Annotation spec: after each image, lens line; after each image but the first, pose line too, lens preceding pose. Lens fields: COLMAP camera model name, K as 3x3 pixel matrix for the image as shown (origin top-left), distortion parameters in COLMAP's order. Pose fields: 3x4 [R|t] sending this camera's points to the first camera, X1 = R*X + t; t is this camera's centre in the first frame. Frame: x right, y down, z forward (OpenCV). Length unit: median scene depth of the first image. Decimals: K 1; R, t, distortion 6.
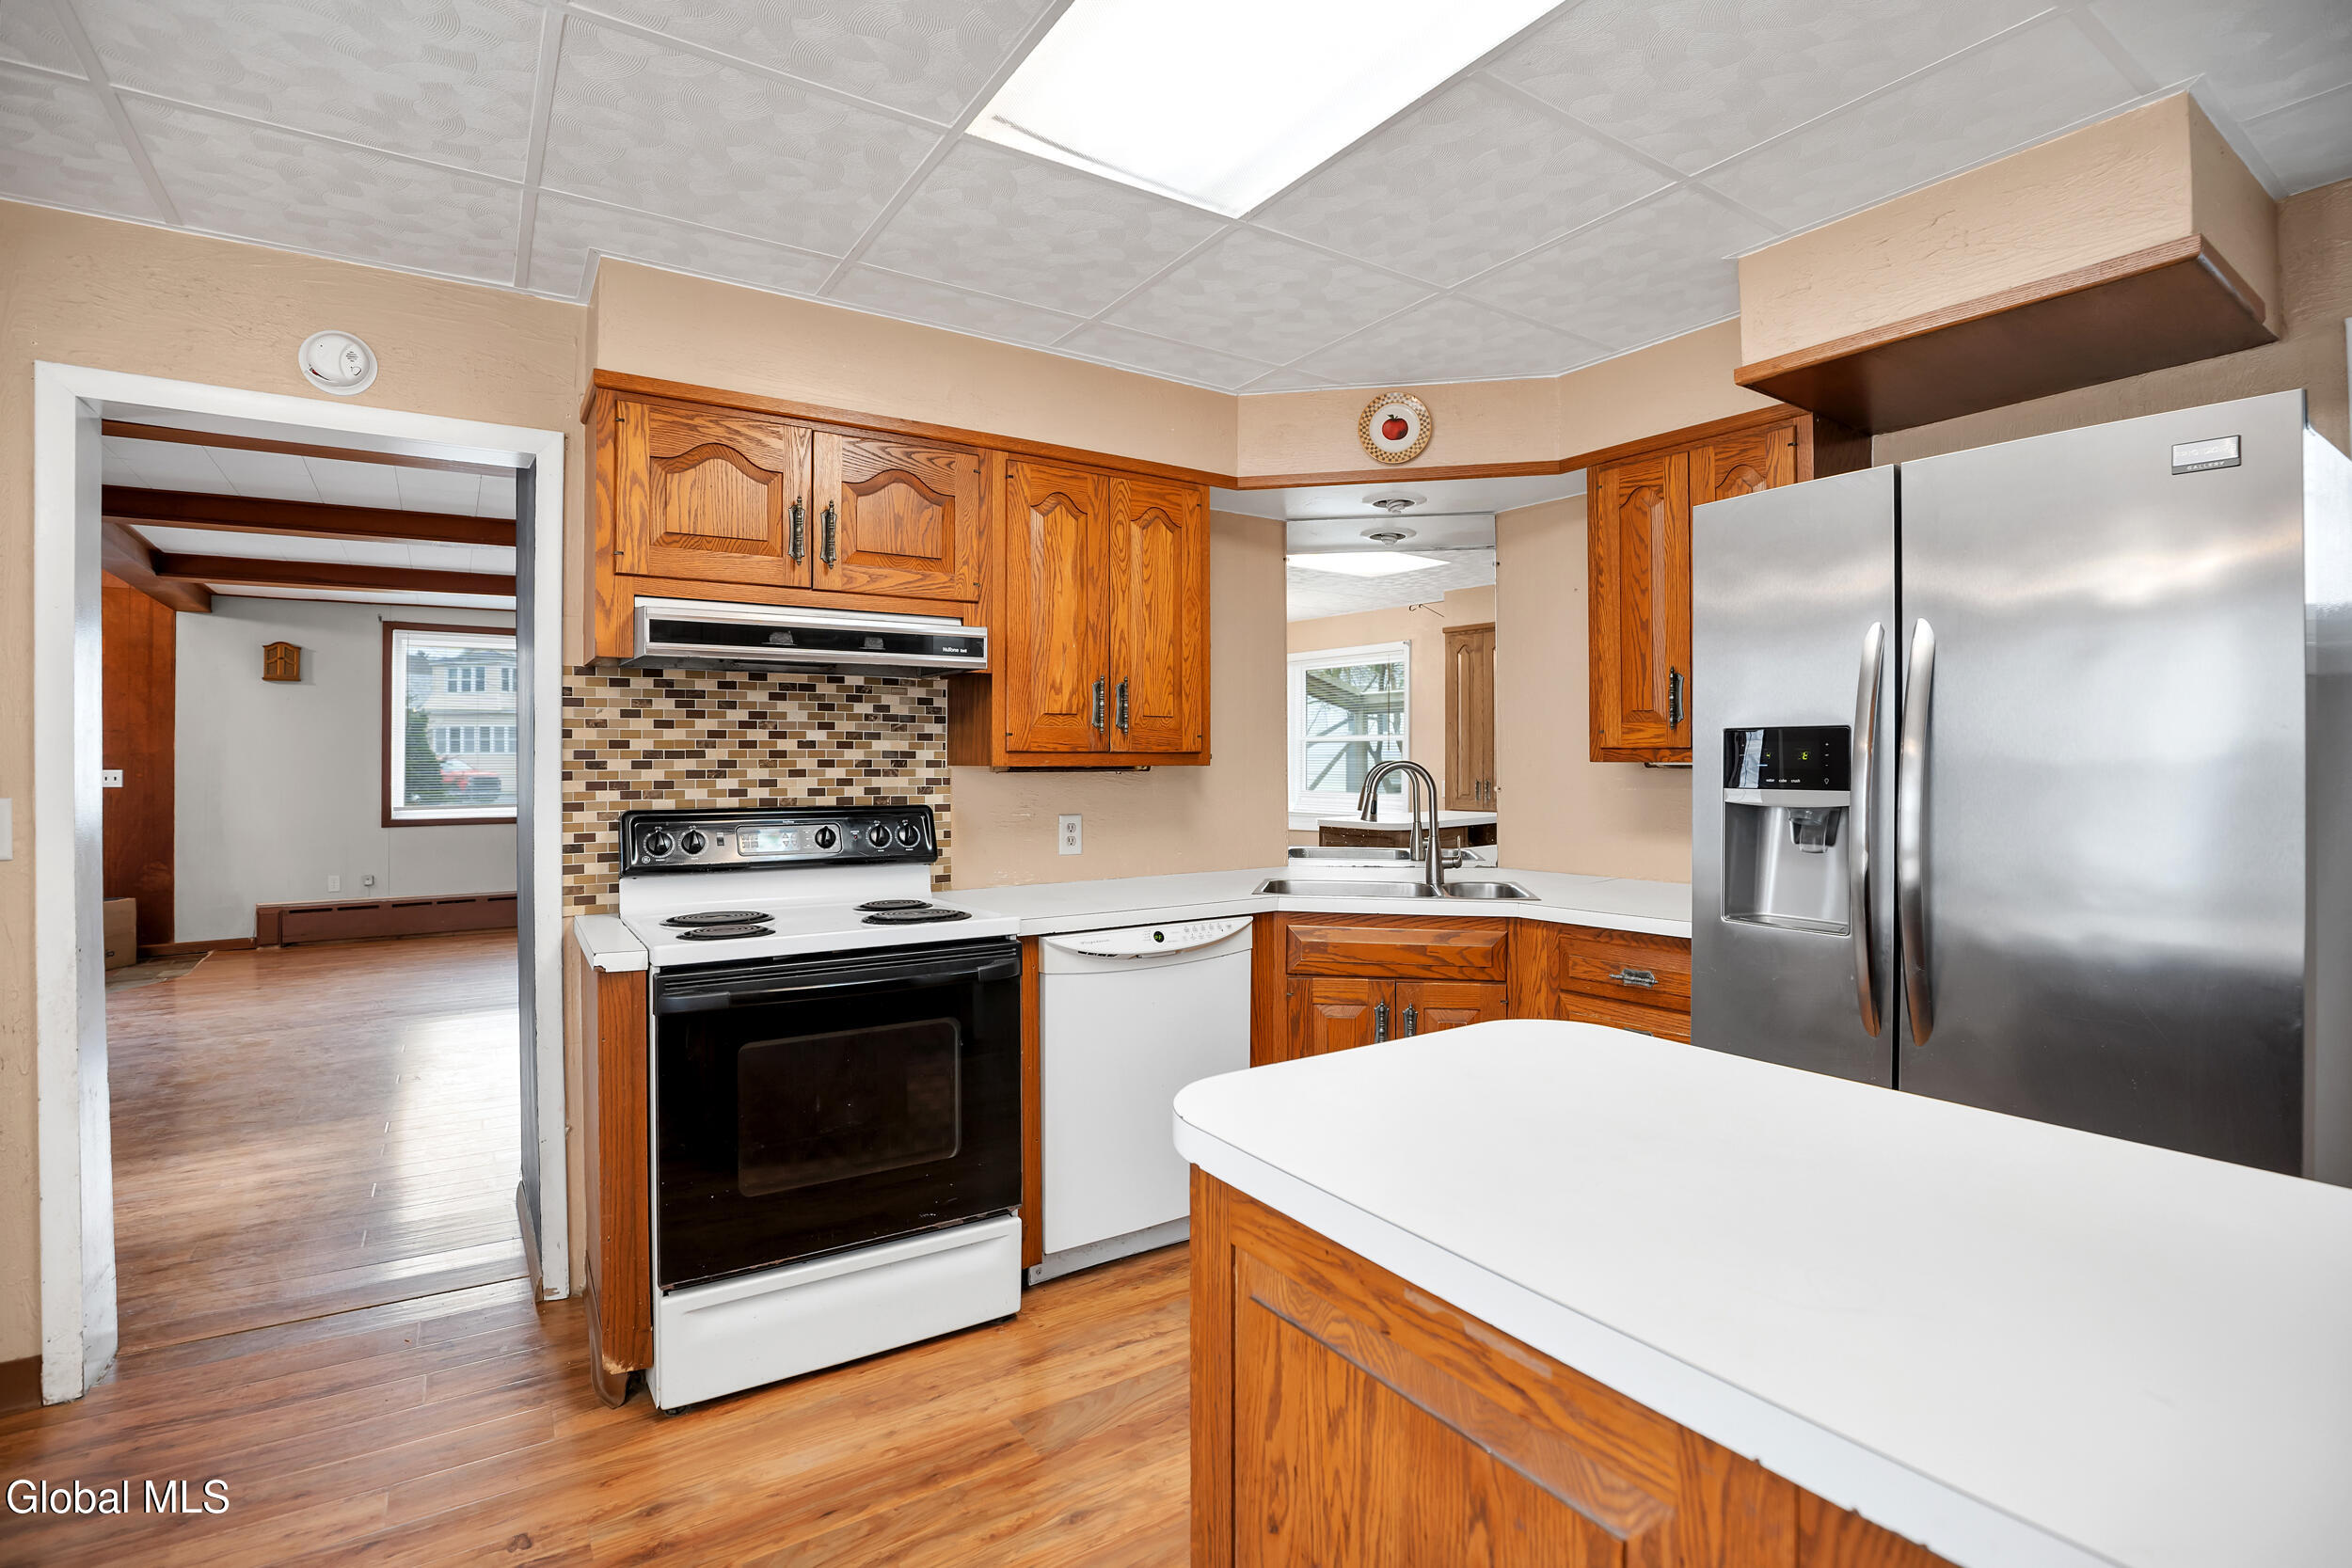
lens RADIAL K [[1114.4, 0, 1175.4], [0, 1114.4, 754.3], [0, 0, 1]] dist [-0.033585, 0.000141]
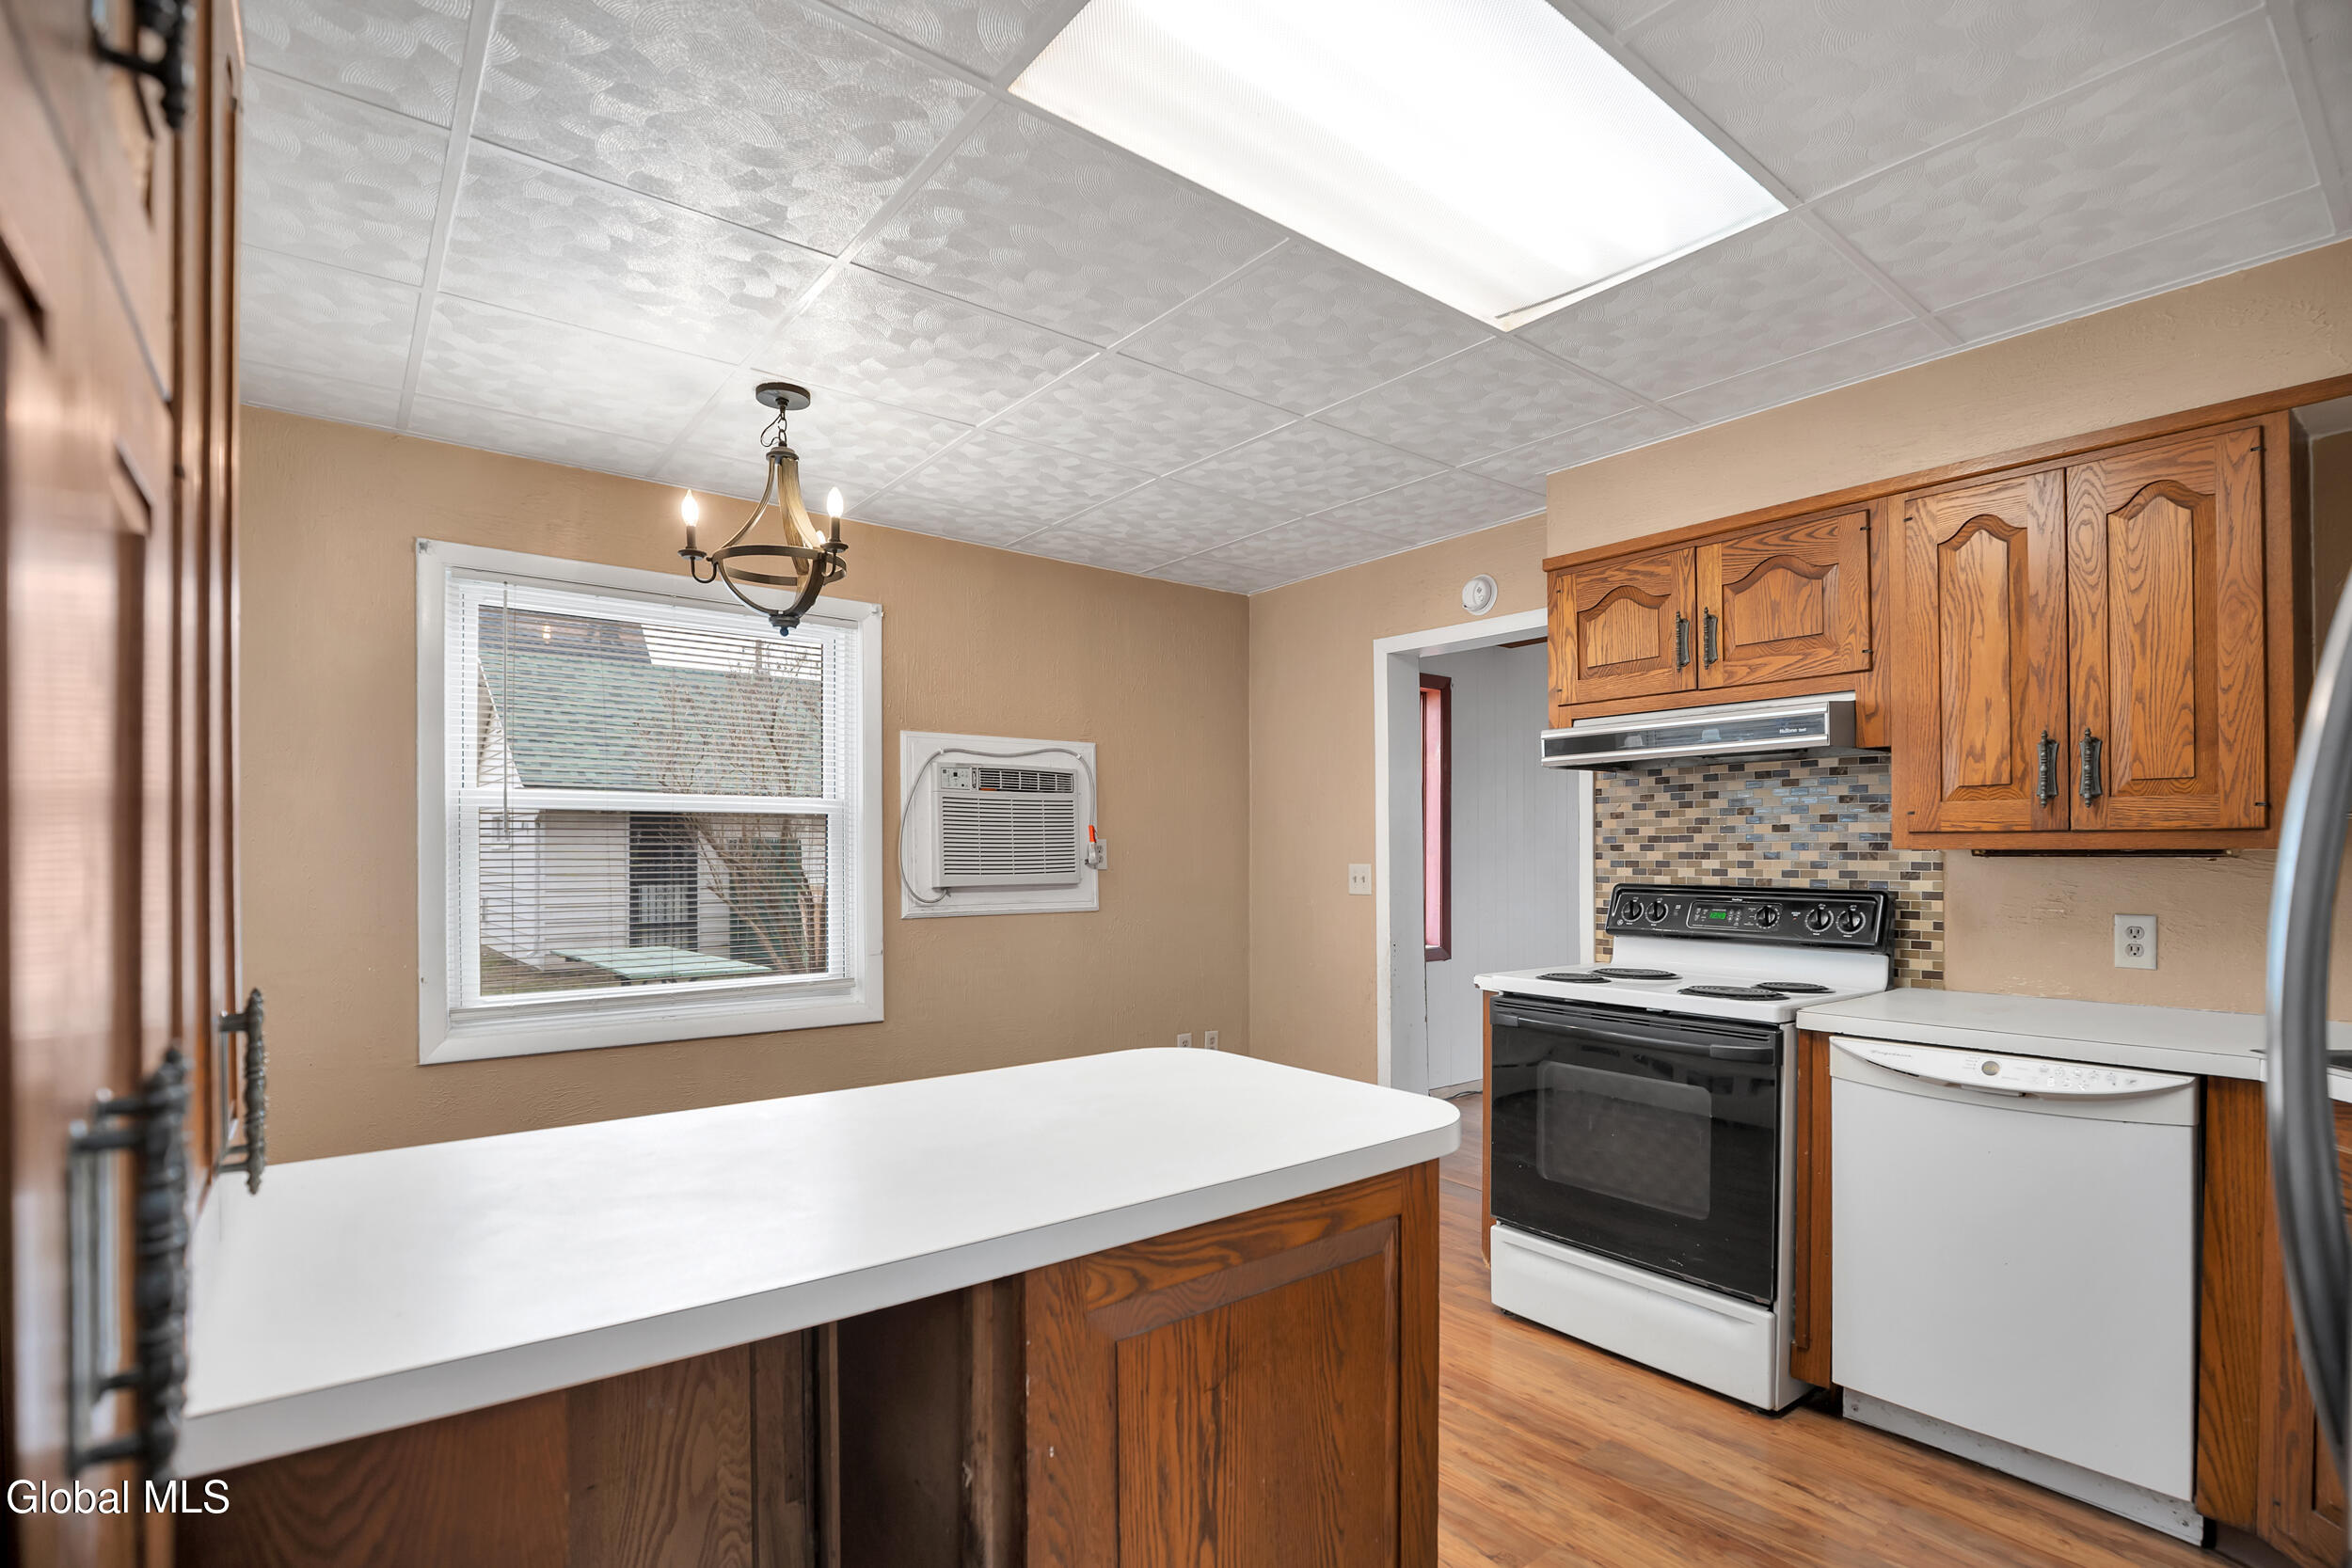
lens RADIAL K [[1092.9, 0, 1177.0], [0, 1092.9, 850.6], [0, 0, 1]] dist [-0.002709, -0.000066]
pose [[0.091225, 0.002616, -0.995827, 0.680704], [0.008794, 0.999955, 0.003432, 0.003931], [0.995791, -0.009070, 0.091198, 0.355365]]
